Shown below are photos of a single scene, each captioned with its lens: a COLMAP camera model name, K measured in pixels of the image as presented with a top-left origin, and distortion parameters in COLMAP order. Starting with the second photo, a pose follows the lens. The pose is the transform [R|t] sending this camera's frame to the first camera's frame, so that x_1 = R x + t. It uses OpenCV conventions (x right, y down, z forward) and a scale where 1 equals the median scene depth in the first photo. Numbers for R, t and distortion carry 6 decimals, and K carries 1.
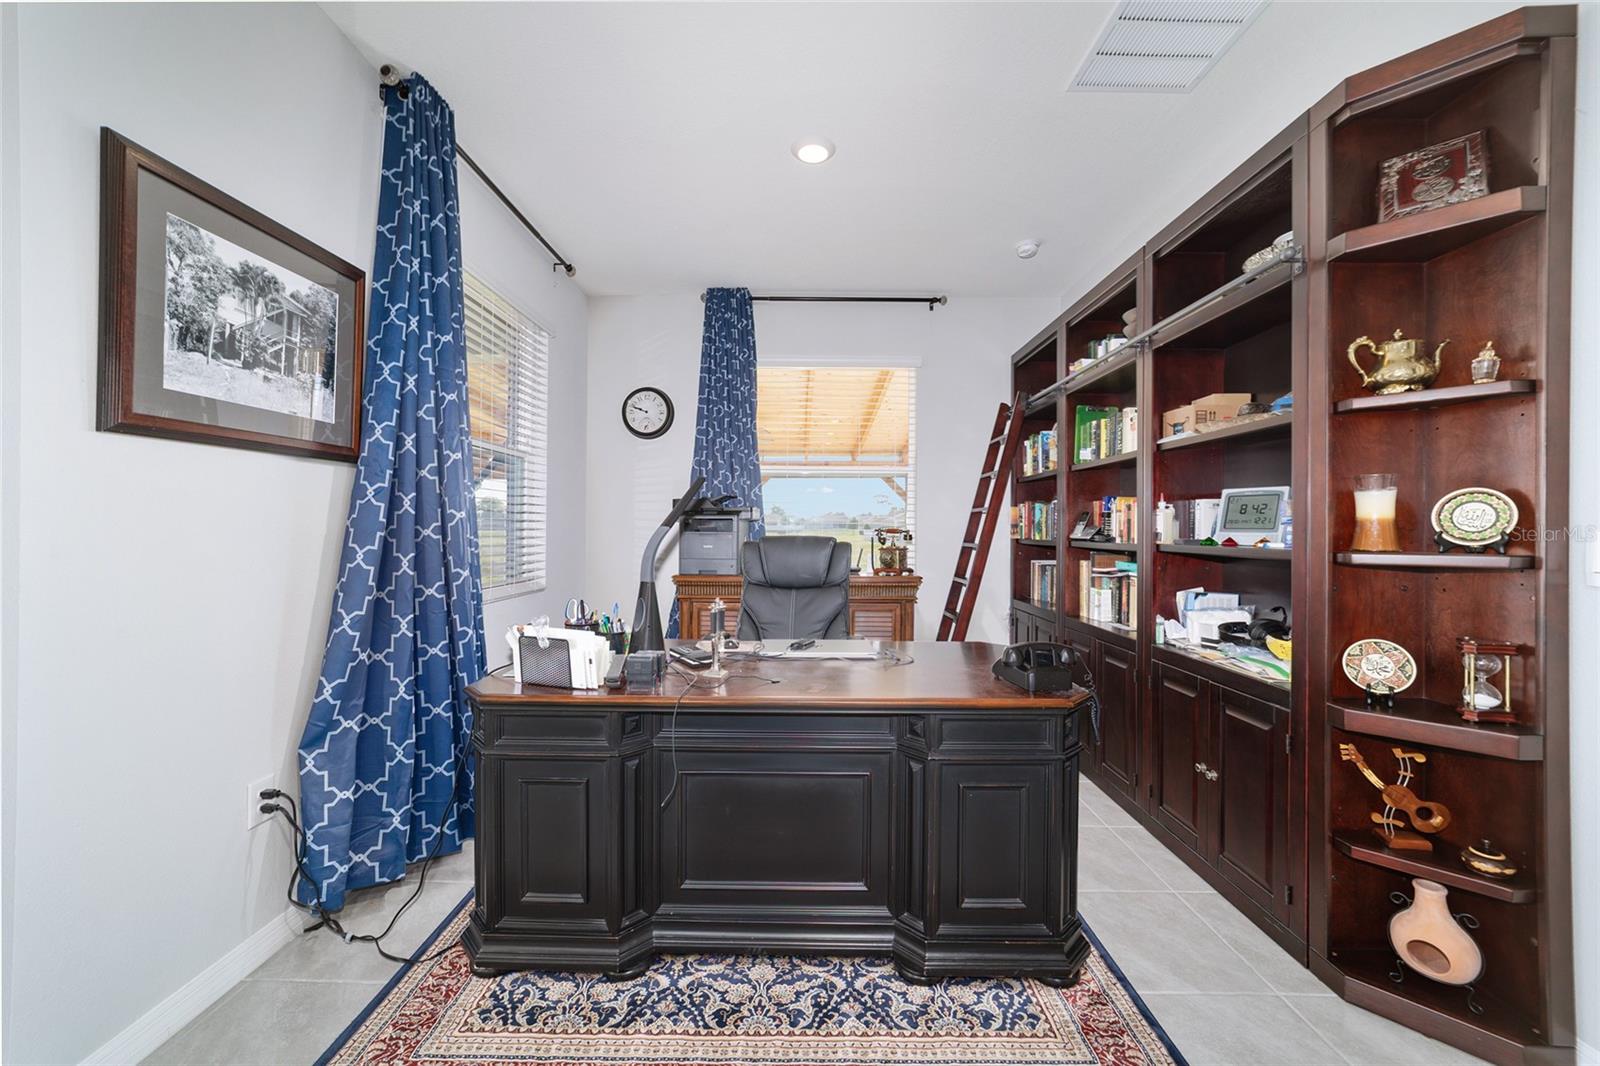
lens RADIAL K [[610.9, 0, 794.8], [0, 610.9, 528.6], [0, 0, 1]] dist [-0.017424, 0.008975]
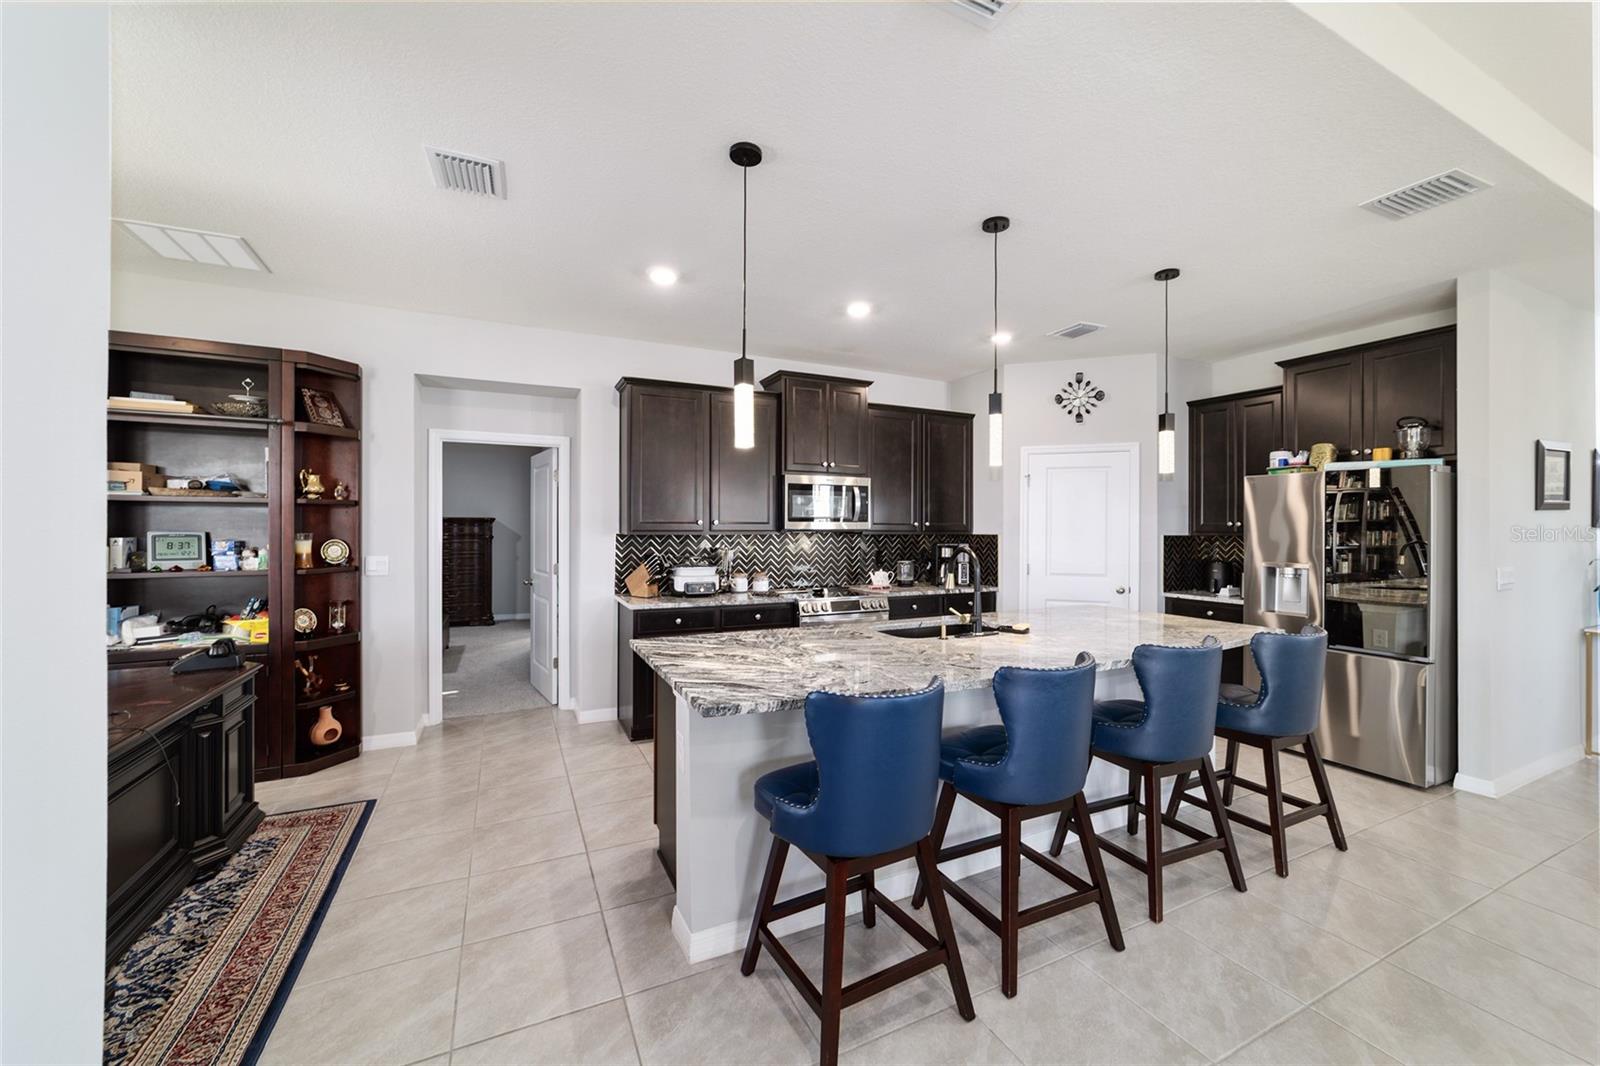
lens RADIAL K [[610.9, 0, 794.8], [0, 610.9, 528.6], [0, 0, 1]] dist [-0.017424, 0.008975]
pose [[-0.438649, -0.004466, 0.898647, -1.807927], [-0.006070, 0.999980, 0.002007, -0.122419], [-0.898638, -0.004574, -0.438668, 0.379337]]
